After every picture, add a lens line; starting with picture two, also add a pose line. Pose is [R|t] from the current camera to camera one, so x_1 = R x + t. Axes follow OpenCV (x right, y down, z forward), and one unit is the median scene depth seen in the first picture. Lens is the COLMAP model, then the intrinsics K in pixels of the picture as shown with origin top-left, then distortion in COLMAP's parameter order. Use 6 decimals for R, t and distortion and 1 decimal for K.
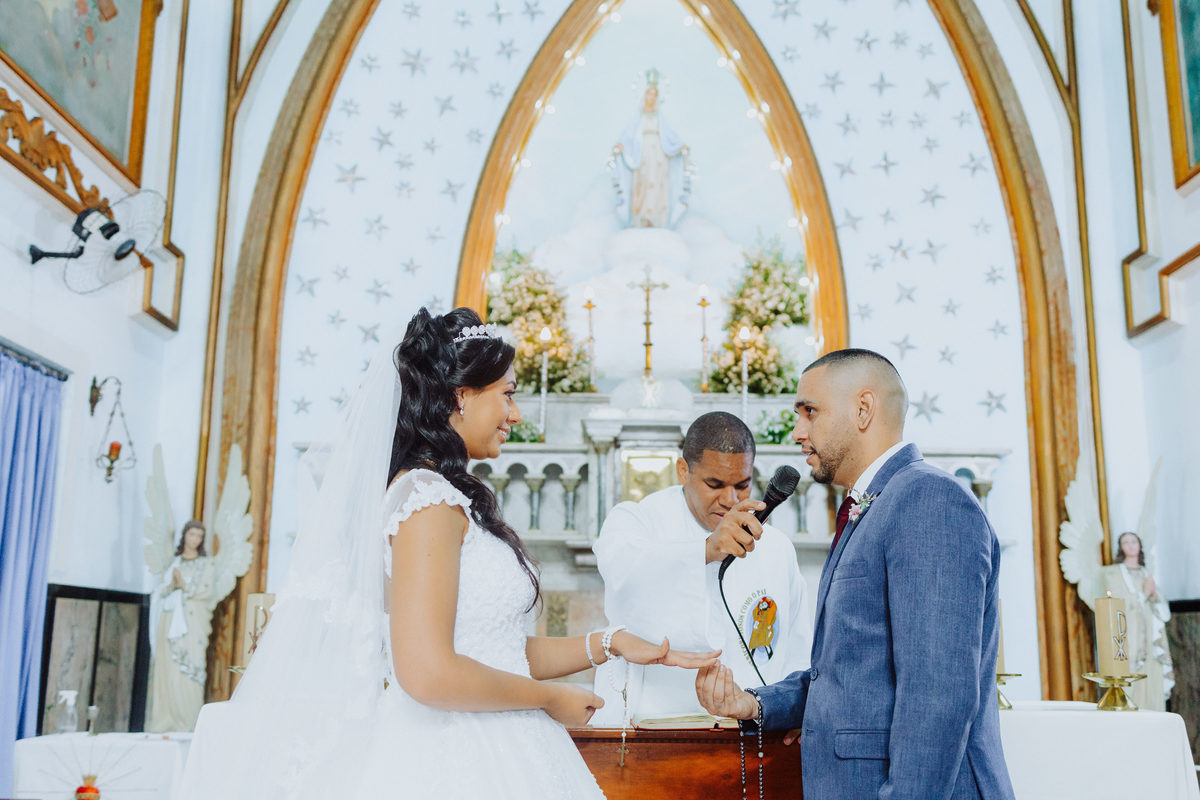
lens RADIAL K [[1206.4, 0, 600.0], [0, 1206.4, 400.0], [0, 0, 1]] dist [0.026928, 0.013910]
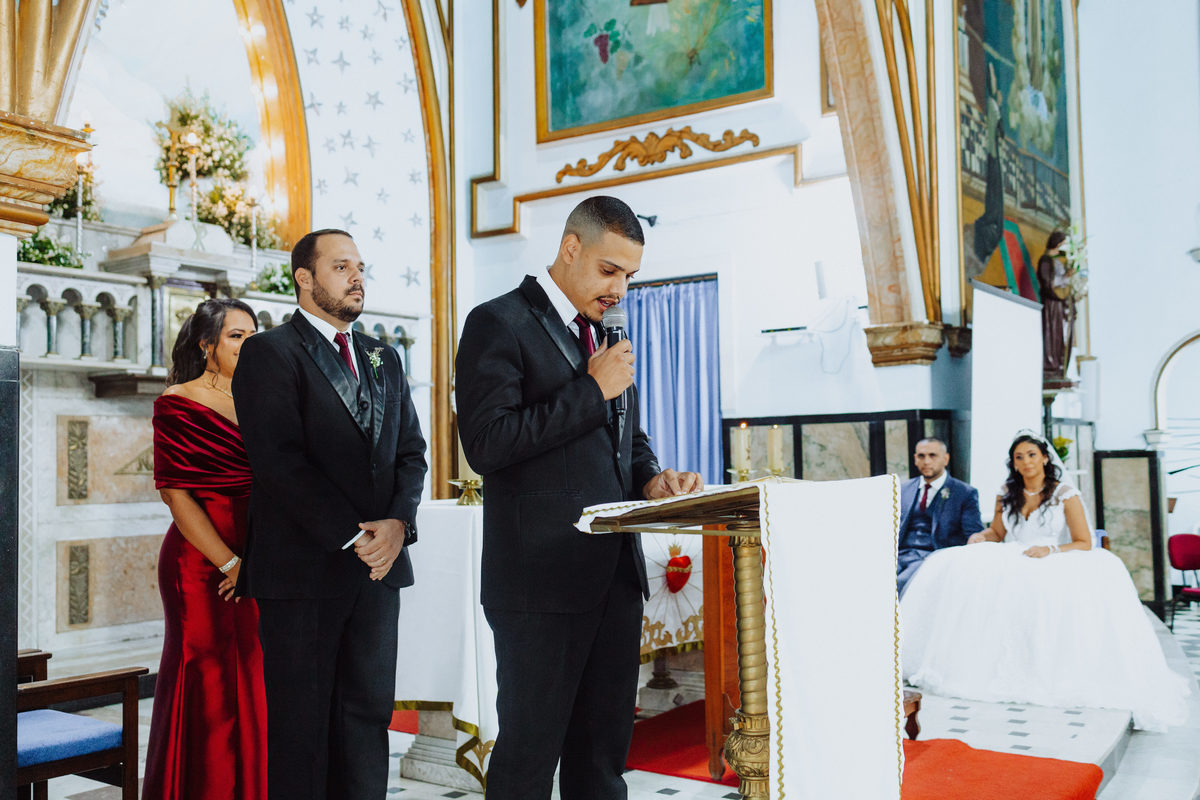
lens RADIAL K [[1231.0, 0, 600.0], [0, 1231.0, 400.0], [0, 0, 1]] dist [0.045960, 0.014539]
pose [[0.595046, 0.024784, 0.803309, -0.599403], [-0.138746, 0.987685, 0.072302, 0.008395], [-0.791625, -0.154479, 0.591157, 0.037926]]
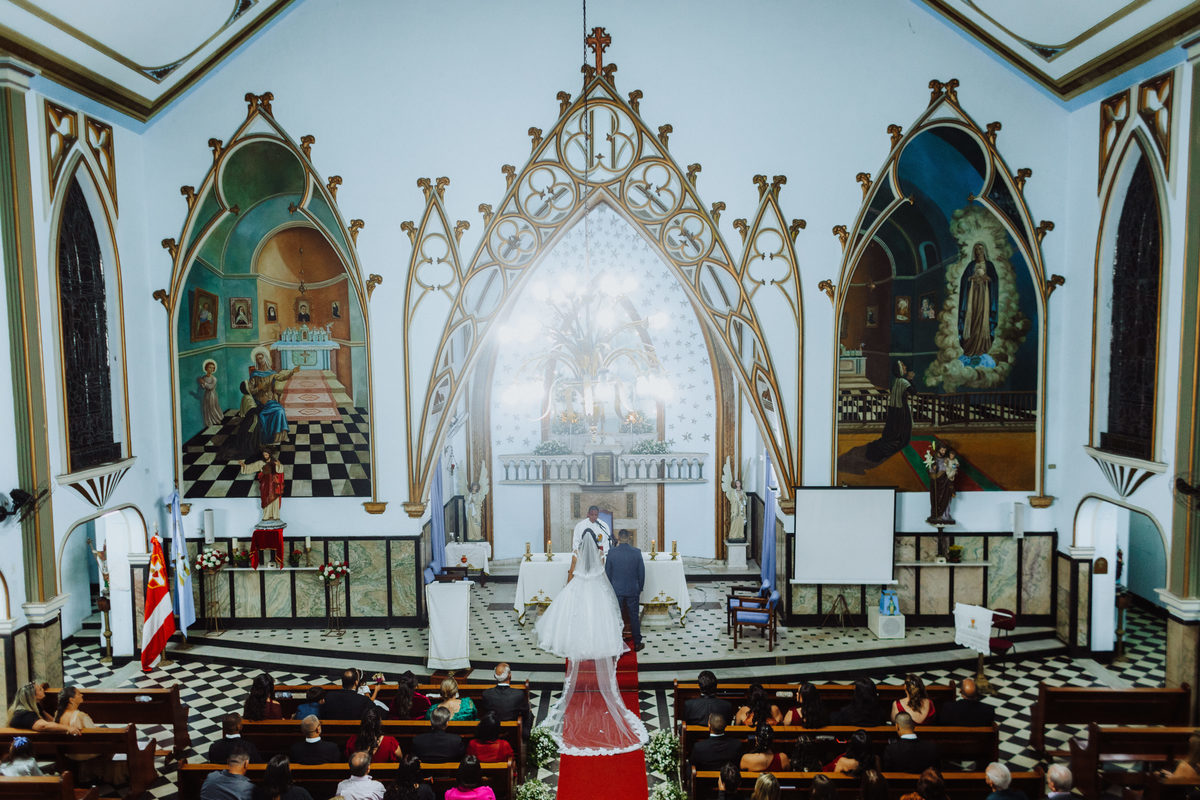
lens RADIAL K [[979.6, 0, 588.2], [0, 979.6, 422.4], [0, 0, 1]] dist [0.040765, 0.002541]
pose [[0.999653, -0.021461, -0.015251, 0.041727], [0.024935, 0.957670, 0.286787, -0.799441], [0.008450, -0.287068, 0.957873, -1.534627]]
